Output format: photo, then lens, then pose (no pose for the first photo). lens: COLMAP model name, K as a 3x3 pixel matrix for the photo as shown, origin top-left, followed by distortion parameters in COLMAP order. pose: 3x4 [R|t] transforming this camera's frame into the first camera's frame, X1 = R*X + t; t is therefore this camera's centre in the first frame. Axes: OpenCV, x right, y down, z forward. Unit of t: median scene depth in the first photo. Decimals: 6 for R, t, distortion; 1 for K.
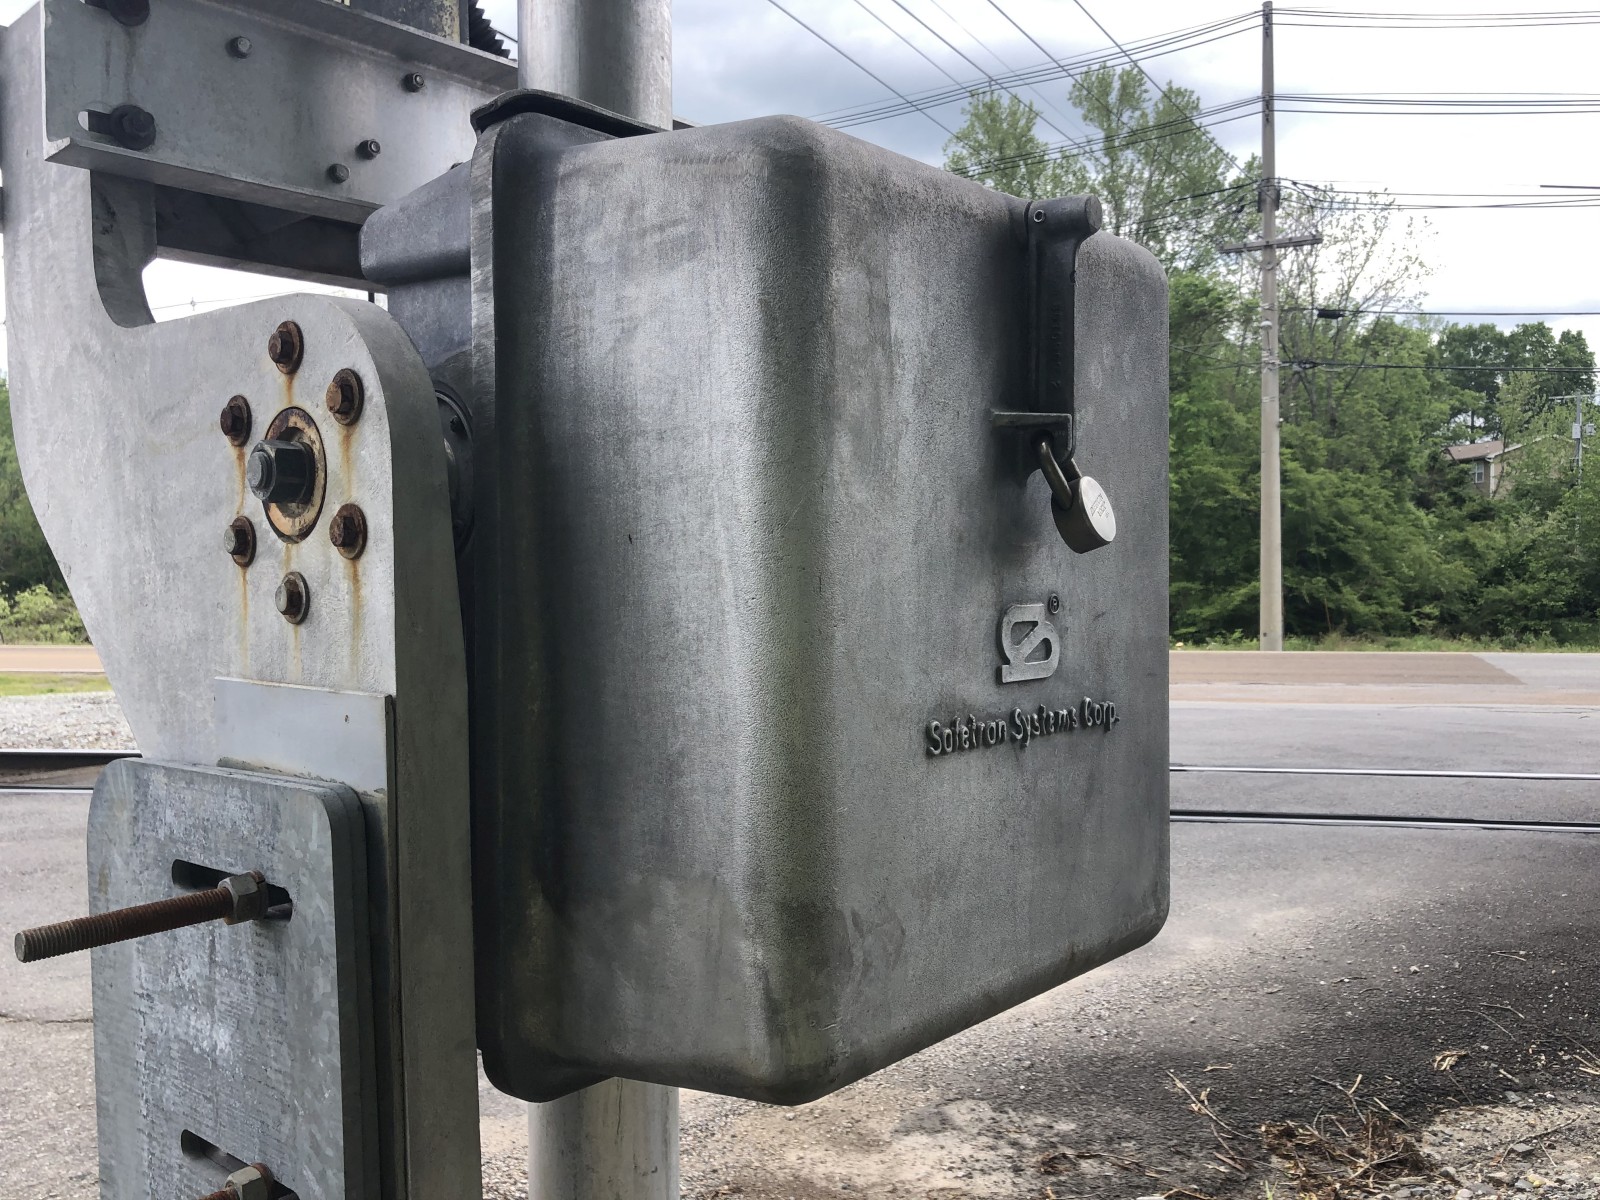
lens RADIAL K [[1310.5, 0, 797.6], [0, 1310.5, 585.0], [0, 0, 1]] dist [0.056171, -0.088092]
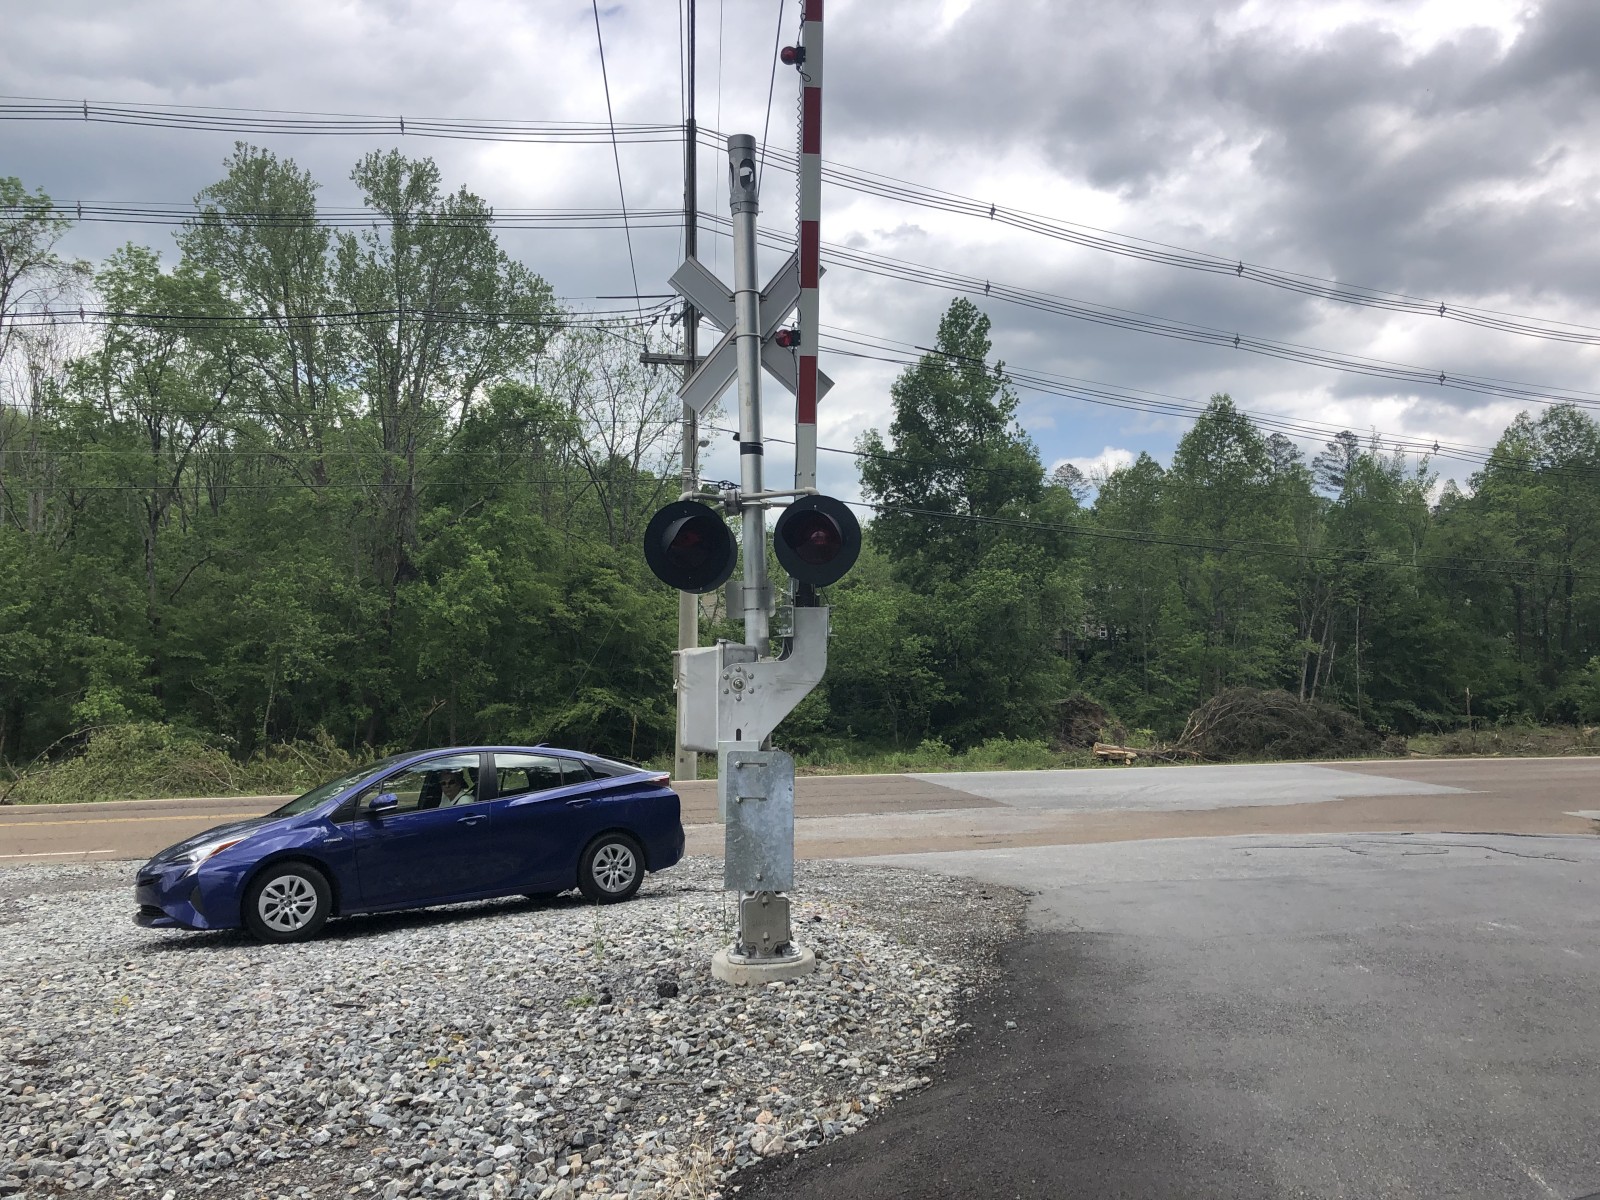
lens RADIAL K [[1310.5, 0, 780.4], [0, 1310.5, 578.7], [0, 0, 1]] dist [0.056171, -0.088092]
pose [[0.798377, 0.055477, 0.599596, -0.113191], [0.001123, 0.995608, -0.093614, -0.002844], [-0.602156, 0.075413, 0.794809, 0.129910]]
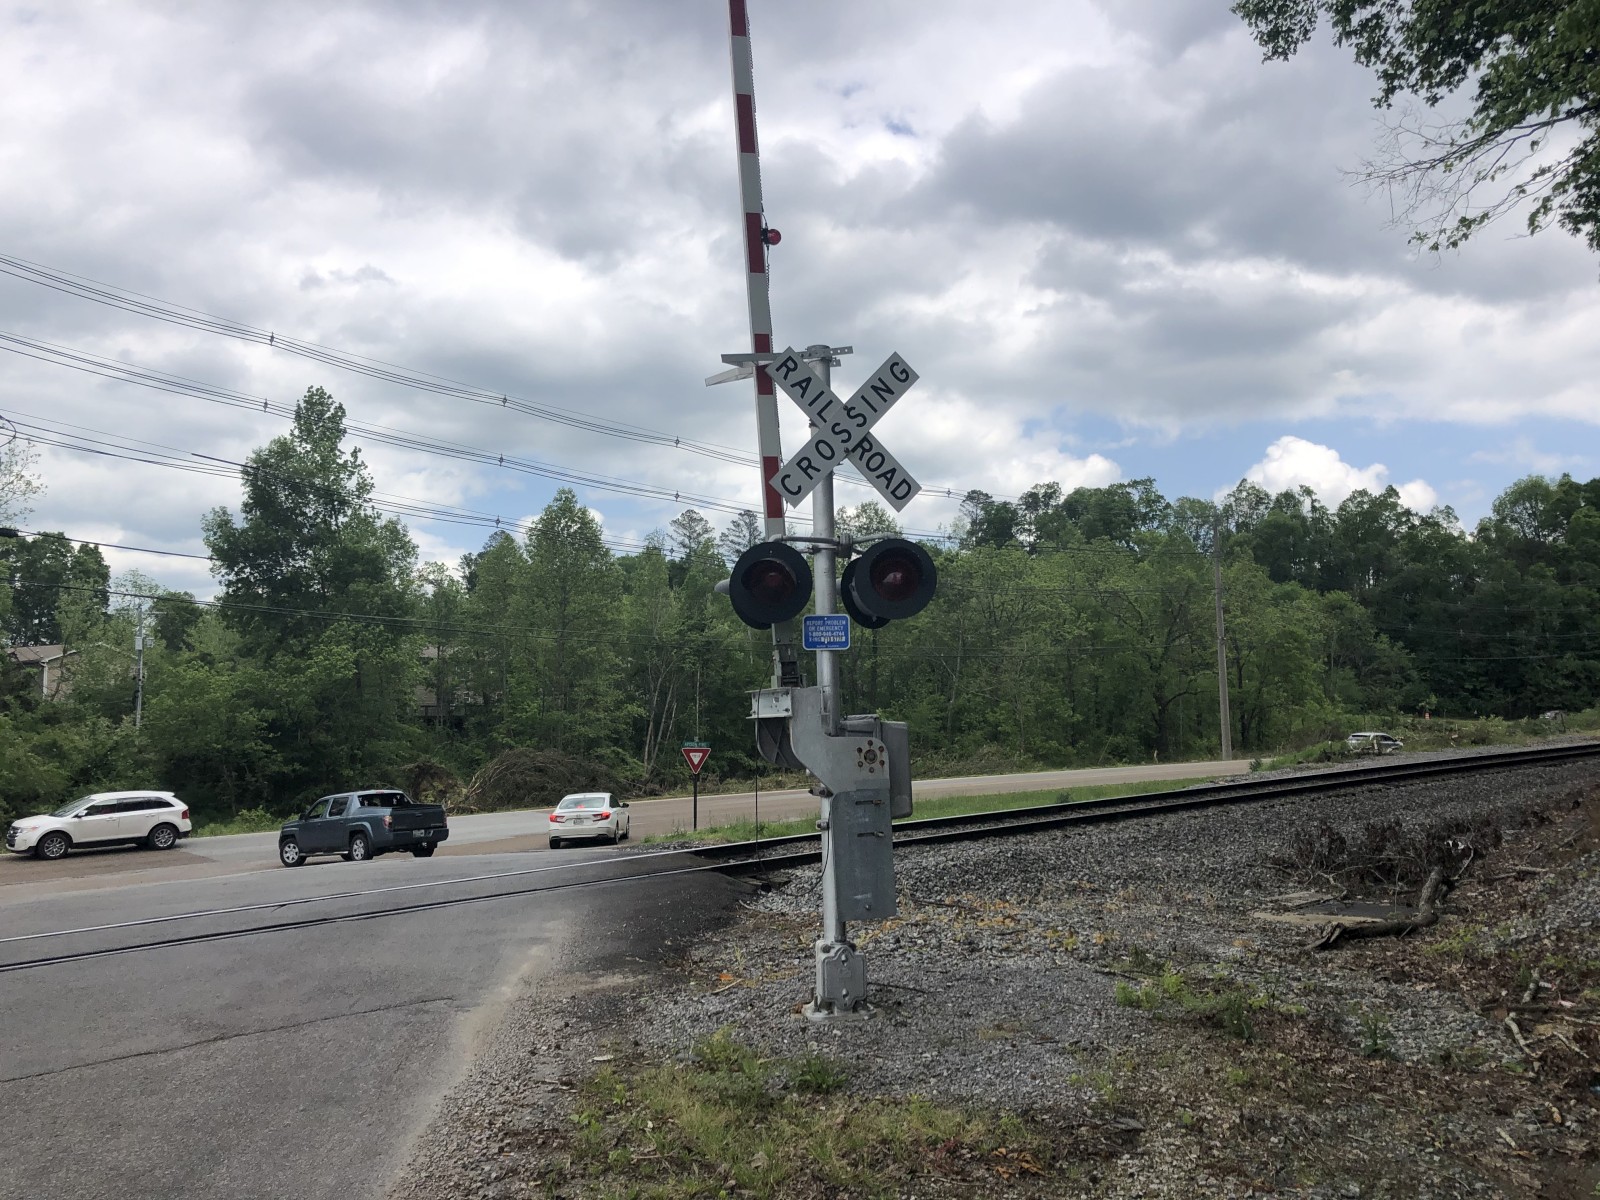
lens RADIAL K [[1310.5, 0, 801.3], [0, 1310.5, 584.9], [0, 0, 1]] dist [0.056171, -0.088092]
pose [[0.495100, 0.087732, 0.864395, -0.128174], [0.042054, 0.991303, -0.124700, -0.002263], [-0.867818, 0.098091, 0.487105, -0.046658]]
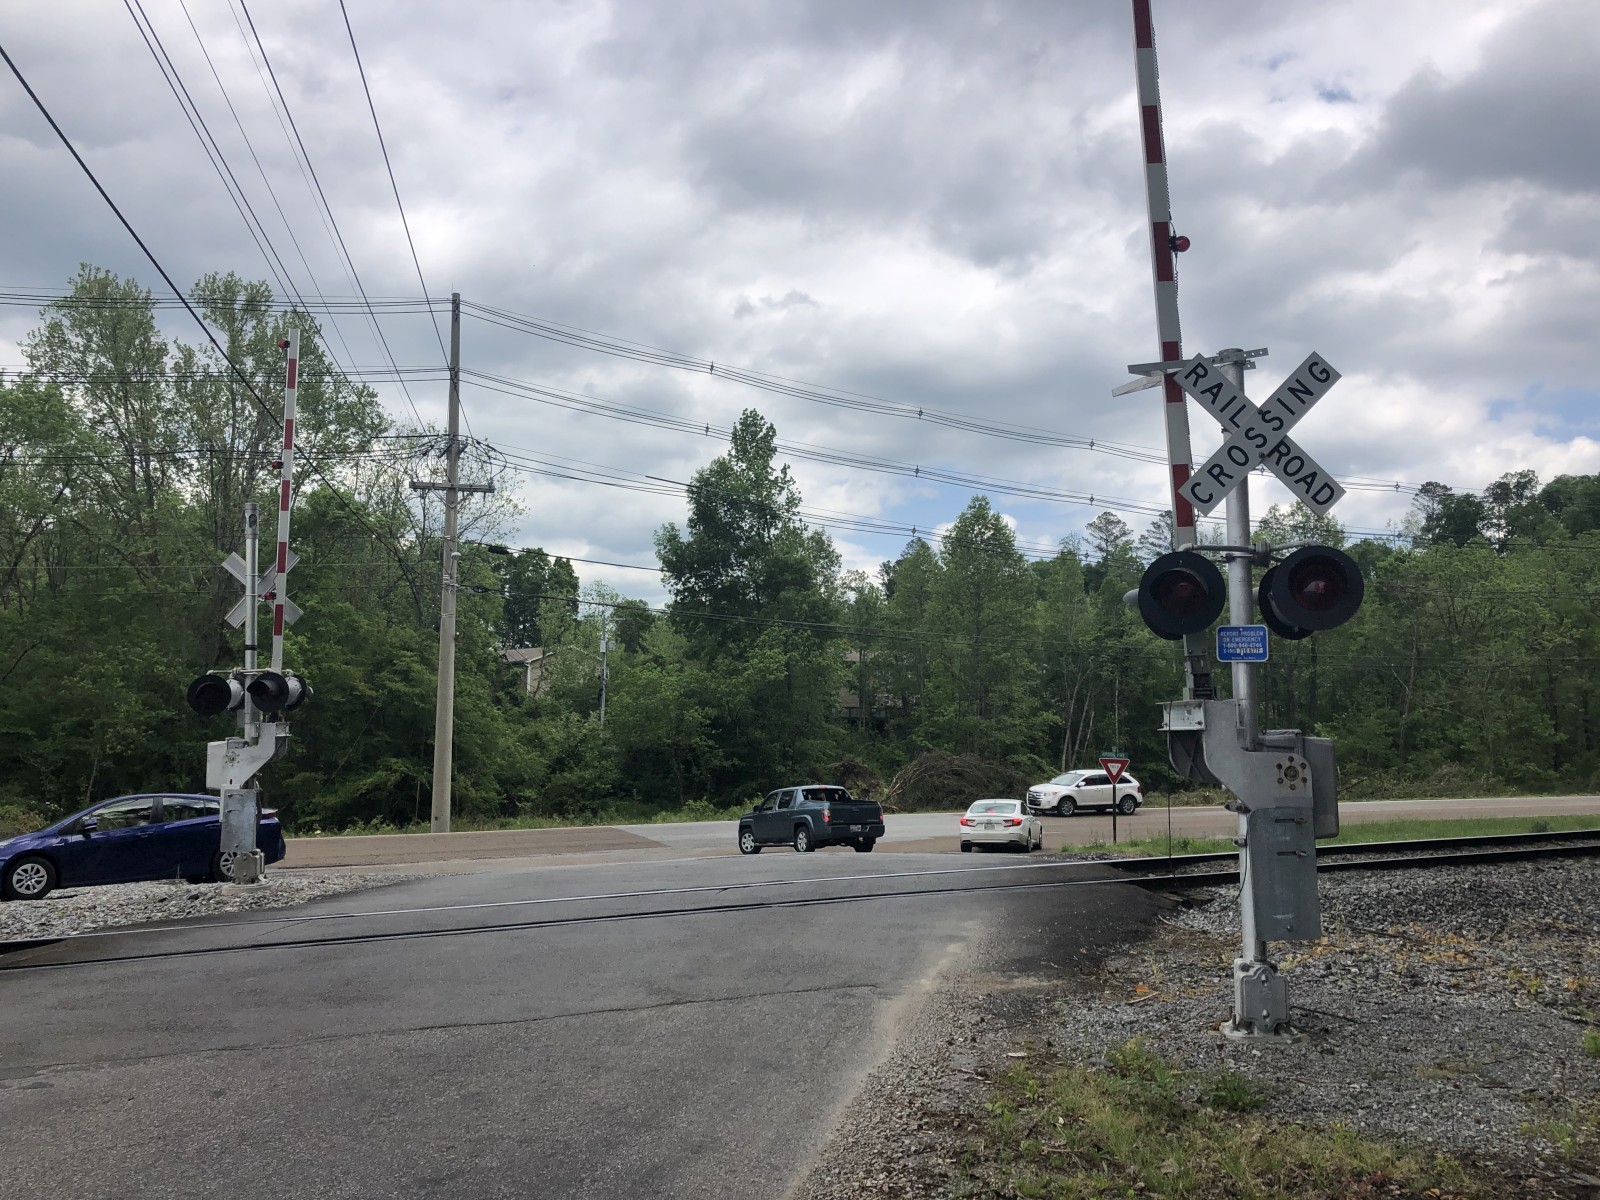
lens RADIAL K [[1310.5, 0, 797.8], [0, 1310.5, 575.9], [0, 0, 1]] dist [0.056171, -0.088092]
pose [[0.740423, 0.089300, 0.666183, -0.131703], [0.009938, 0.989572, -0.143695, -0.002279], [-0.672068, 0.113015, 0.731814, -0.050533]]
